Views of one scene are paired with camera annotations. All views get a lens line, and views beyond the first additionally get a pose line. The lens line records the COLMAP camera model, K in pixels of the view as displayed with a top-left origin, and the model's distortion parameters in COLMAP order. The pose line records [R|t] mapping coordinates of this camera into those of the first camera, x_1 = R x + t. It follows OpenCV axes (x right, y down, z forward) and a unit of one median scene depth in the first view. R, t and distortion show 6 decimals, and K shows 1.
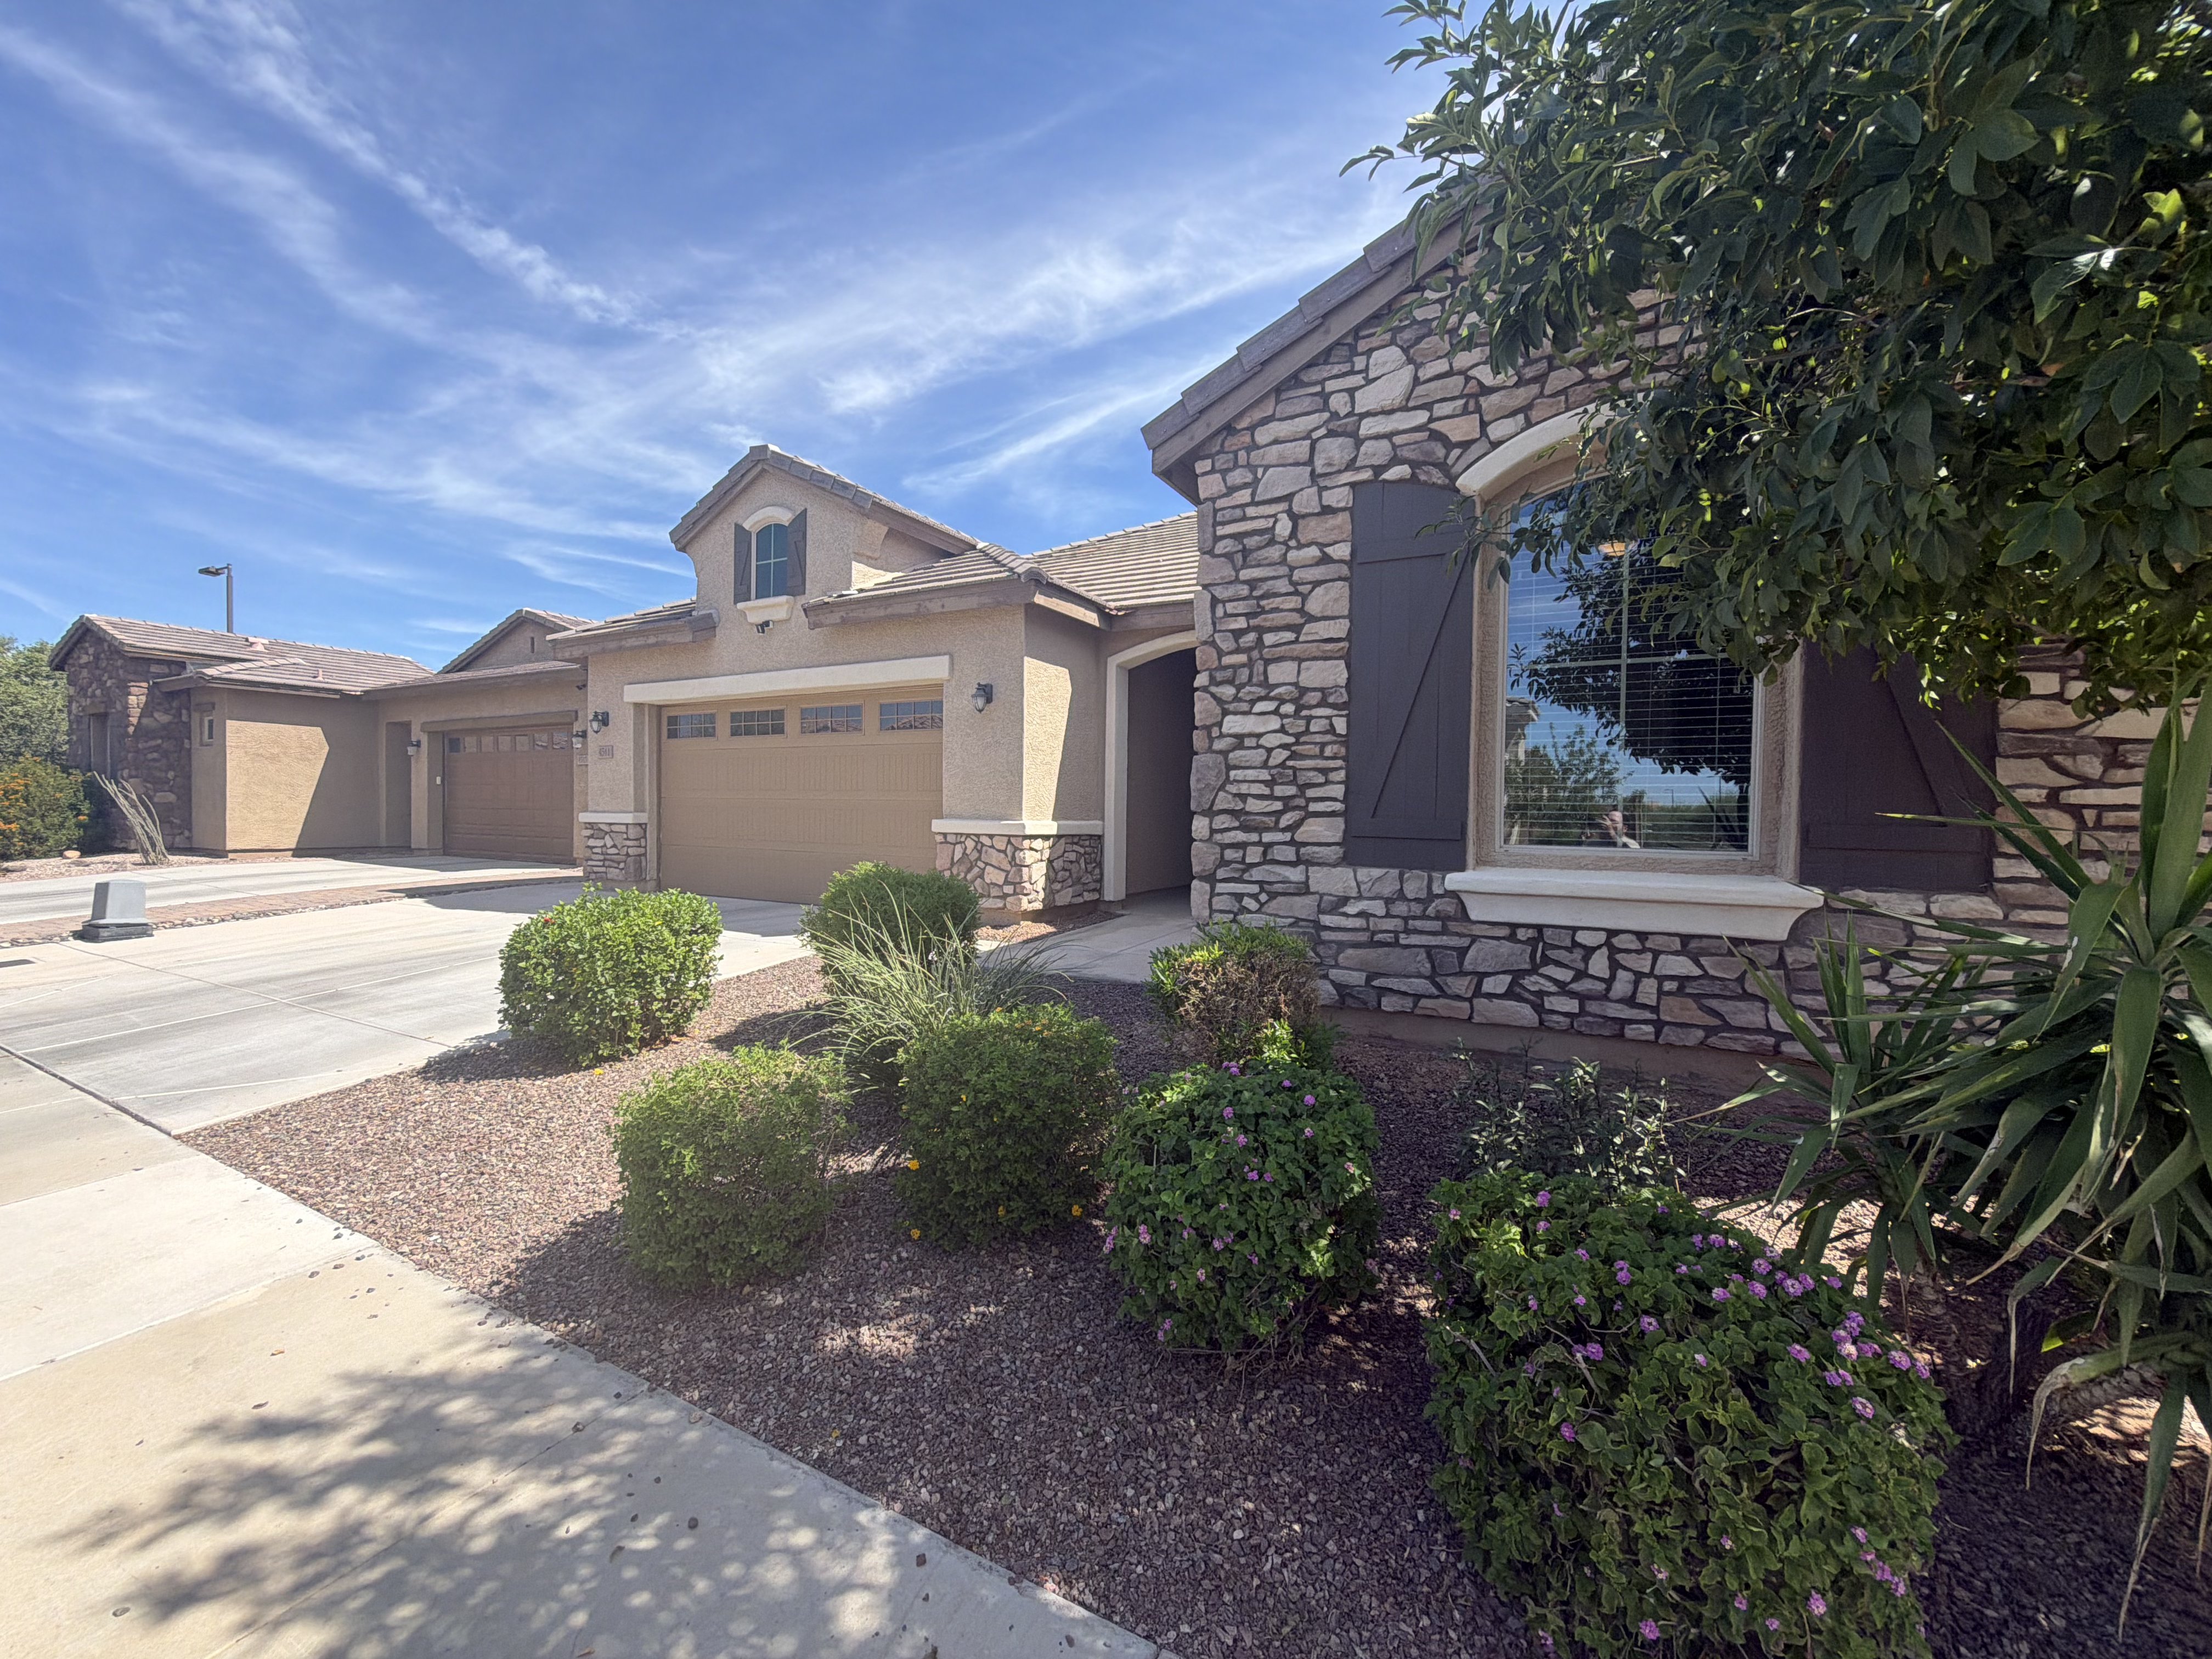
lens RADIAL K [[890.5, 0, 1131.4], [0, 890.5, 827.1], [0, 0, 1]] dist [-0.000636, 0.000103]
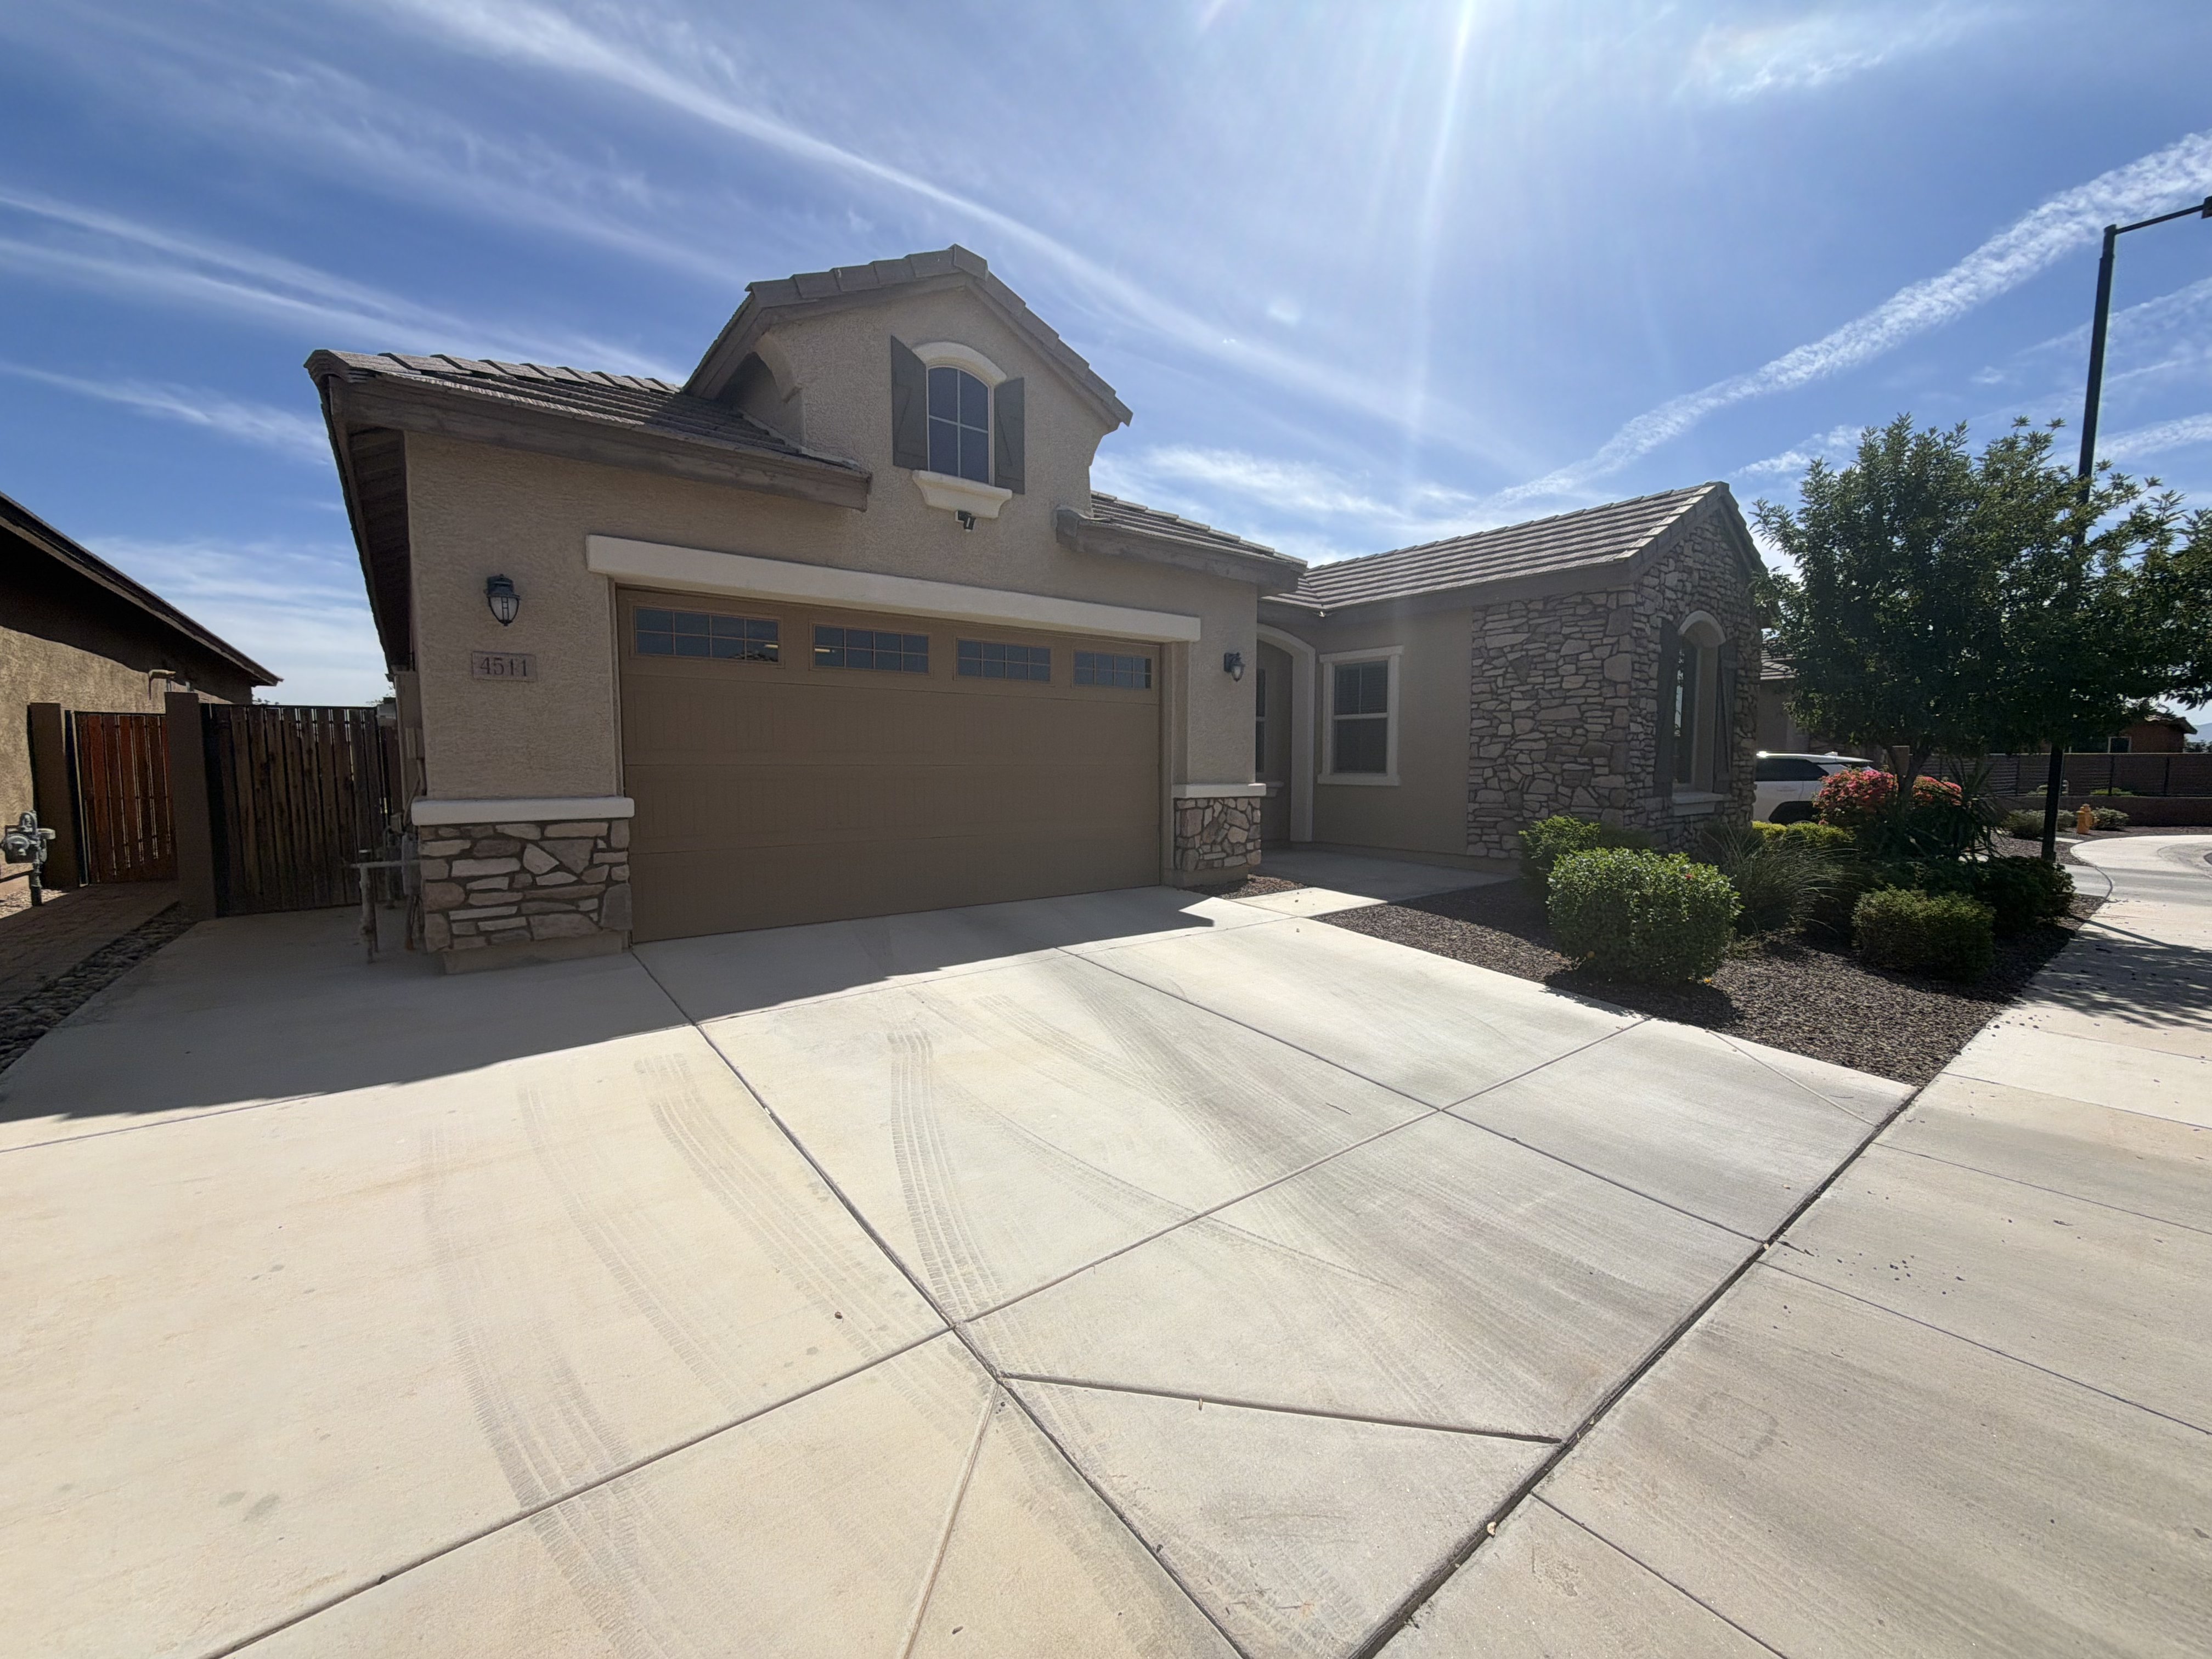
lens RADIAL K [[884.2, 0, 1132.0], [0, 884.2, 828.4], [0, 0, 1]] dist [0.001829, -0.000189]
pose [[0.397117, -0.082807, 0.914025, -2.112917], [0.021029, 0.996481, 0.081141, -0.076750], [-0.917527, -0.013001, 0.397461, 1.245491]]
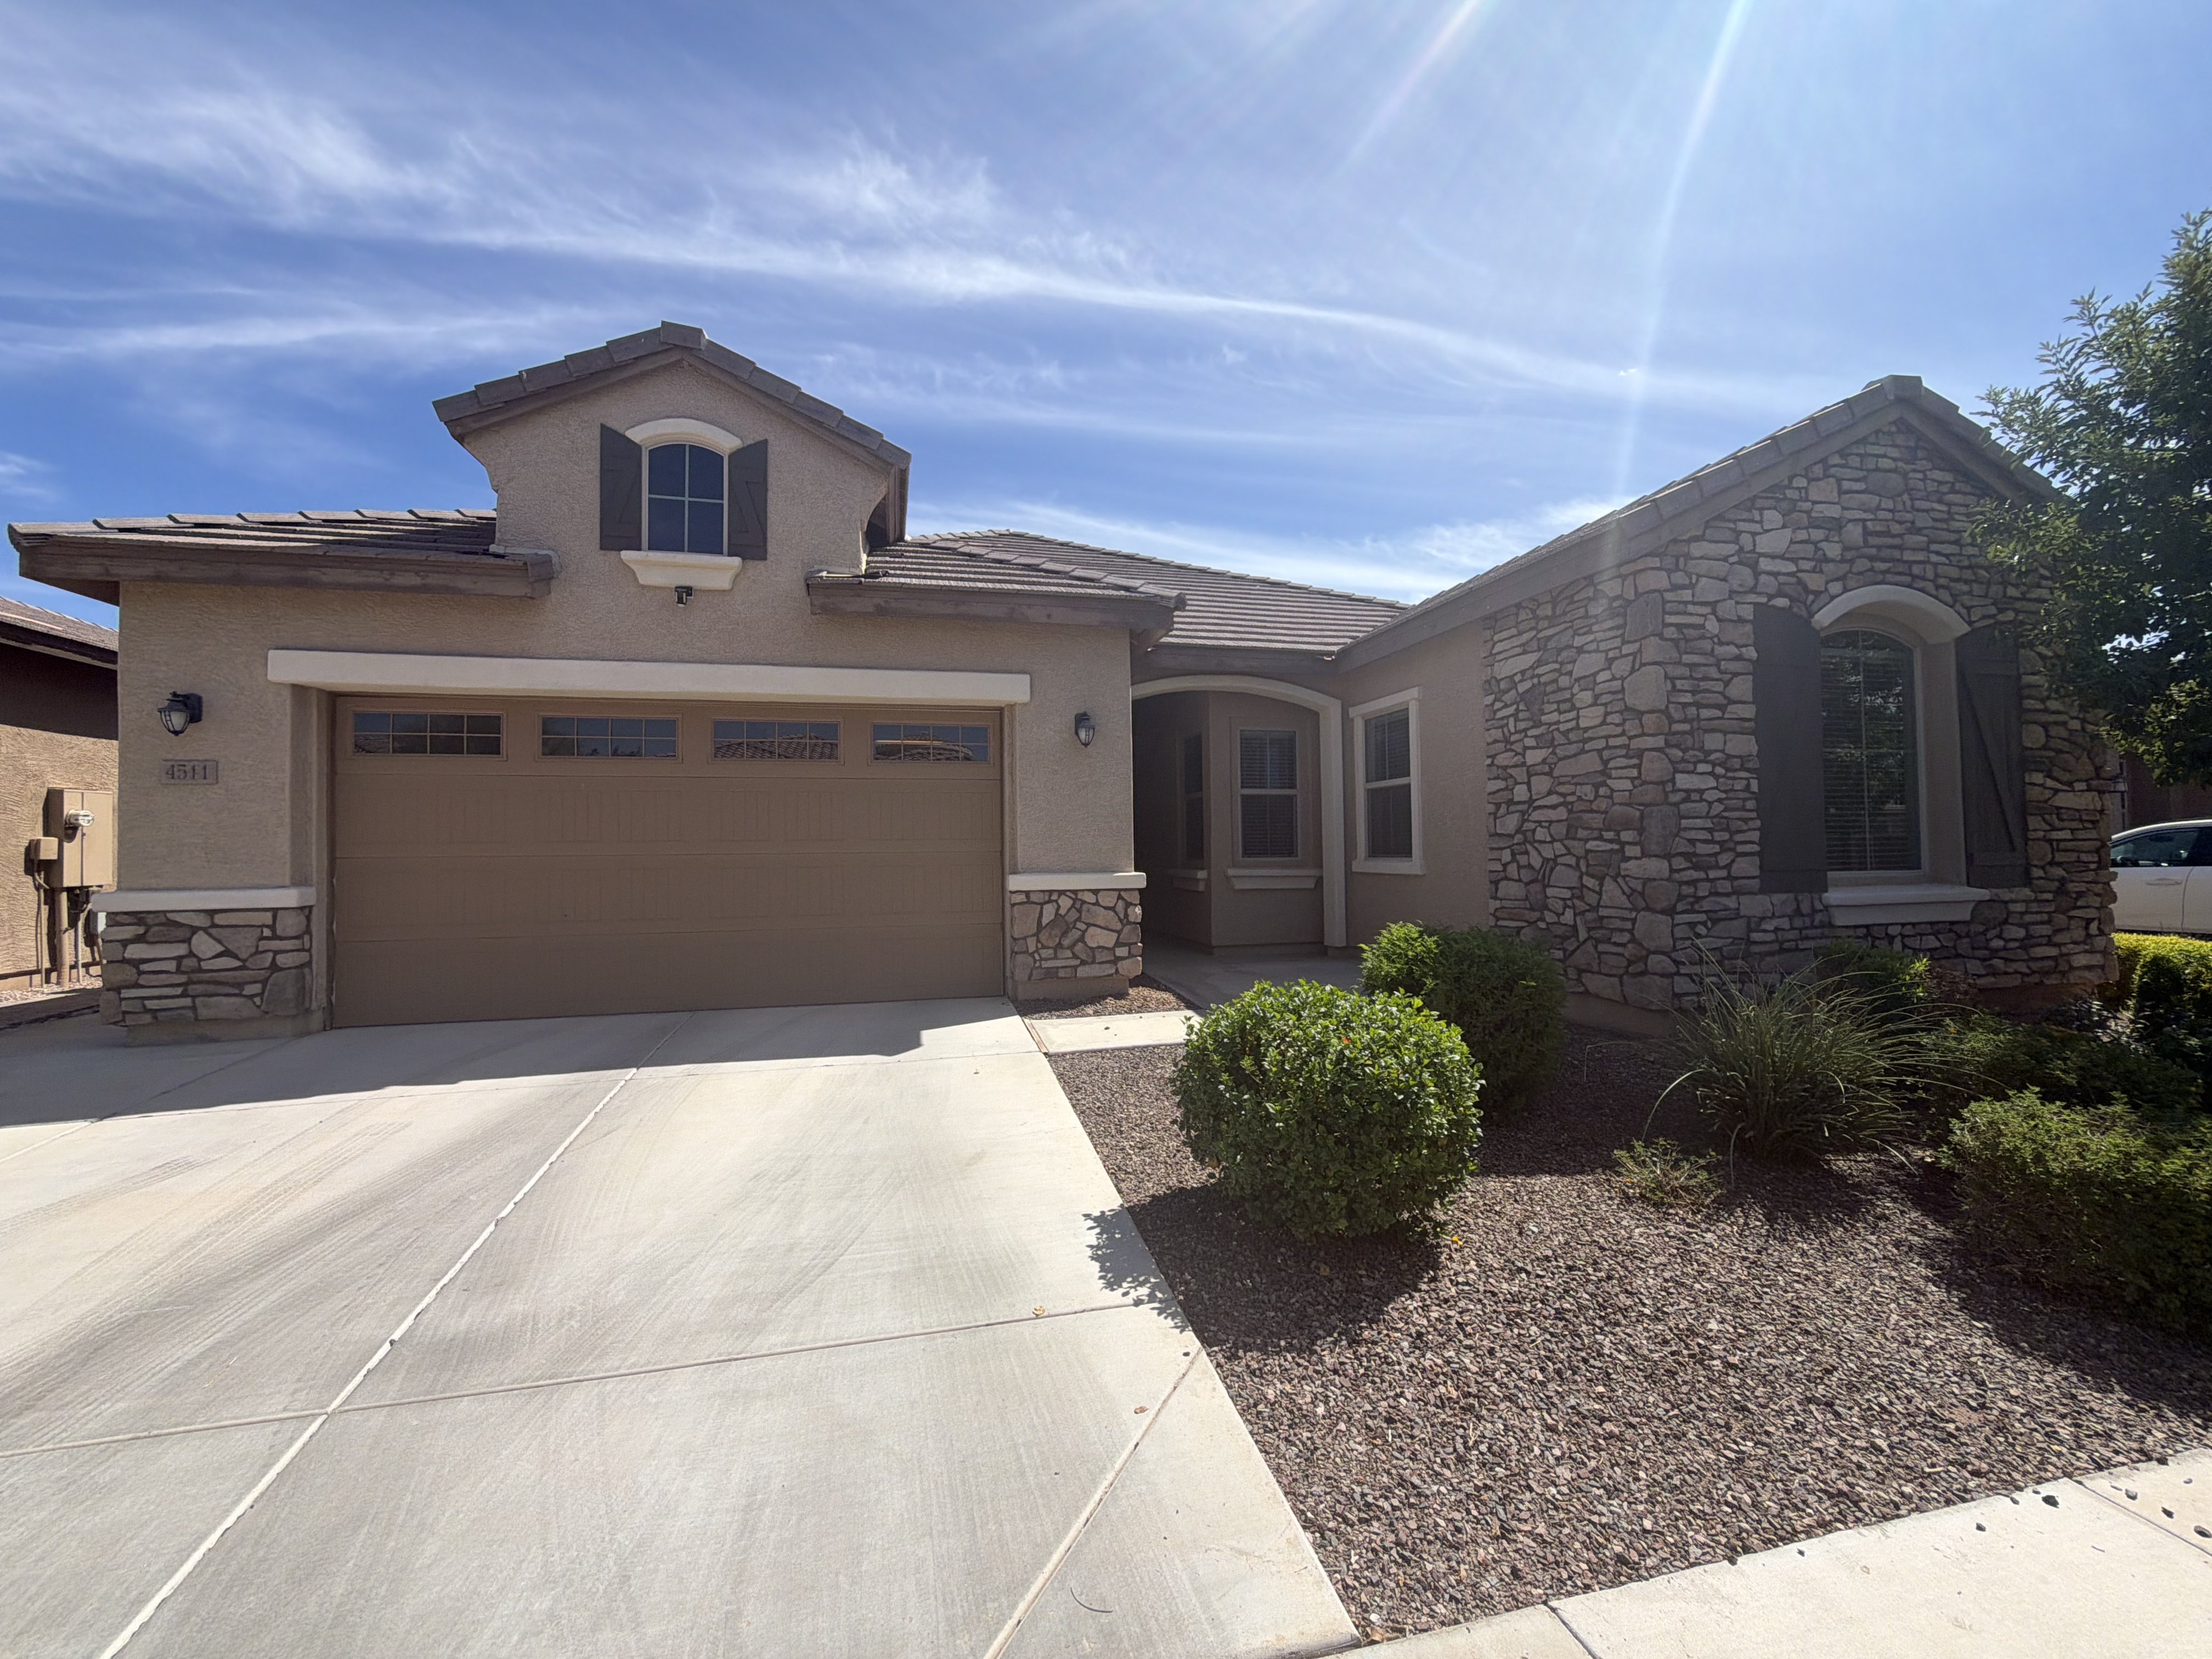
lens RADIAL K [[890.5, 0, 1131.4], [0, 890.5, 827.1], [0, 0, 1]] dist [-0.000636, 0.000103]
pose [[0.747862, -0.005681, 0.663830, -1.252667], [0.034804, 0.998924, -0.030661, -0.043311], [-0.662941, 0.046034, 0.747255, 0.606936]]
